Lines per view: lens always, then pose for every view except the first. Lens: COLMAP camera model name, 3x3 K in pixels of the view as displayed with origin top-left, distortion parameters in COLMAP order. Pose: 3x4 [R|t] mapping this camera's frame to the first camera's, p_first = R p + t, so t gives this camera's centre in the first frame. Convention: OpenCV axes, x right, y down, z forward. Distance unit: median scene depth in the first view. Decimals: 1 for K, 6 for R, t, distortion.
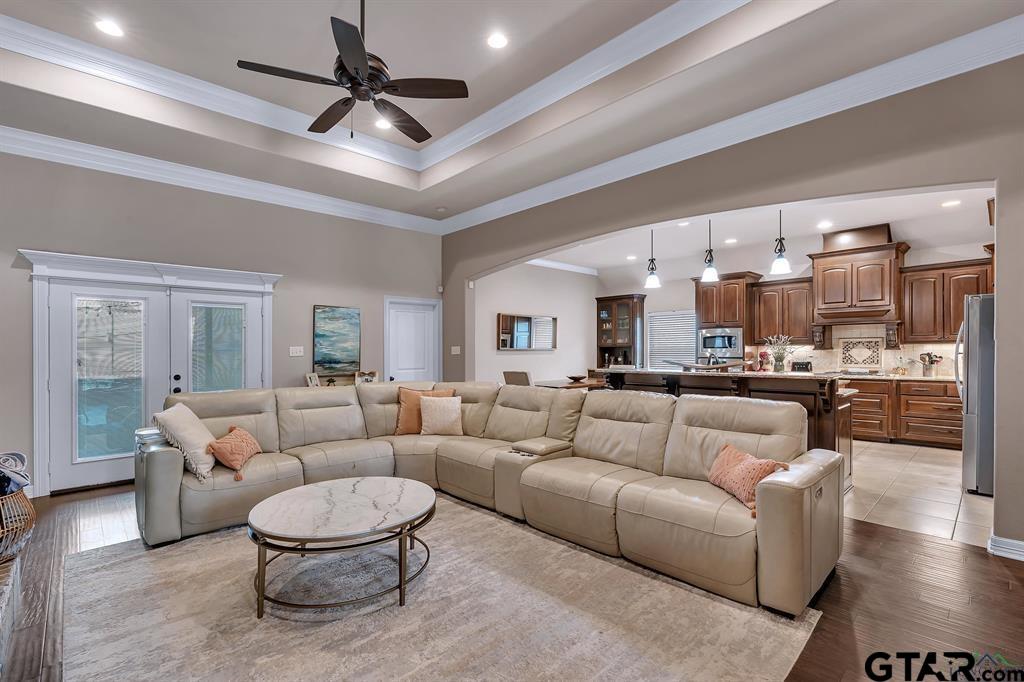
lens RADIAL K [[466.7, 0, 515.1], [0, 466.7, 350.5], [0, 0, 1]] dist [0.000261, 0.000622]
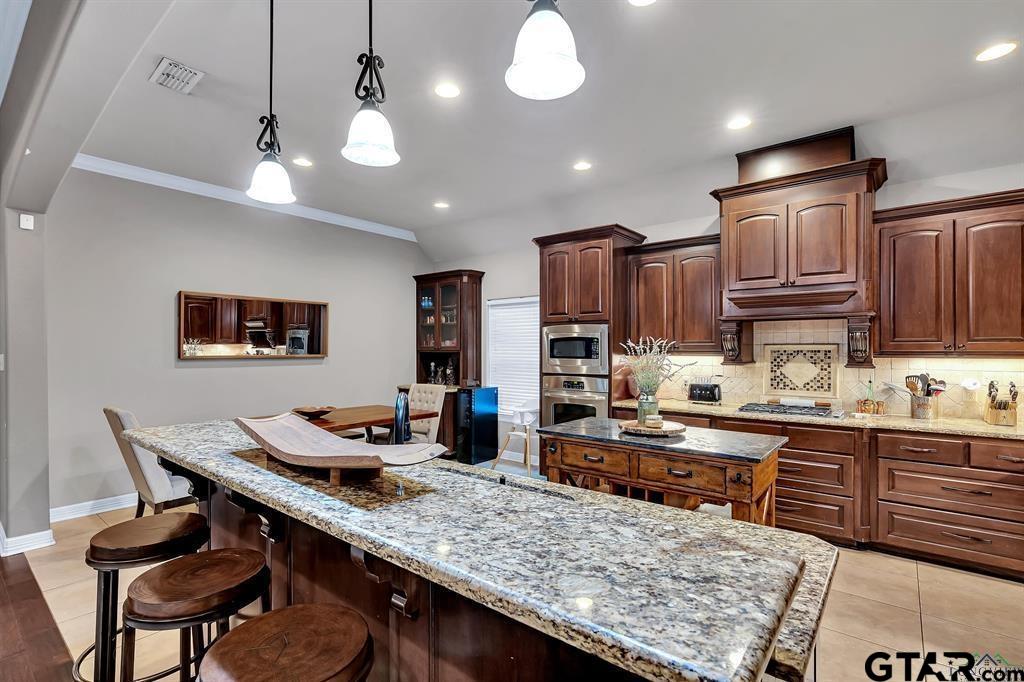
lens RADIAL K [[477.3, 0, 512.0], [0, 477.3, 341.0], [0, 0, 1]] dist [-0.001454, -0.000193]
pose [[0.992207, 0.008780, 0.124289, 0.323333], [-0.006780, 0.999841, -0.016503, -0.018674], [-0.124414, 0.015531, 0.992109, 0.471930]]
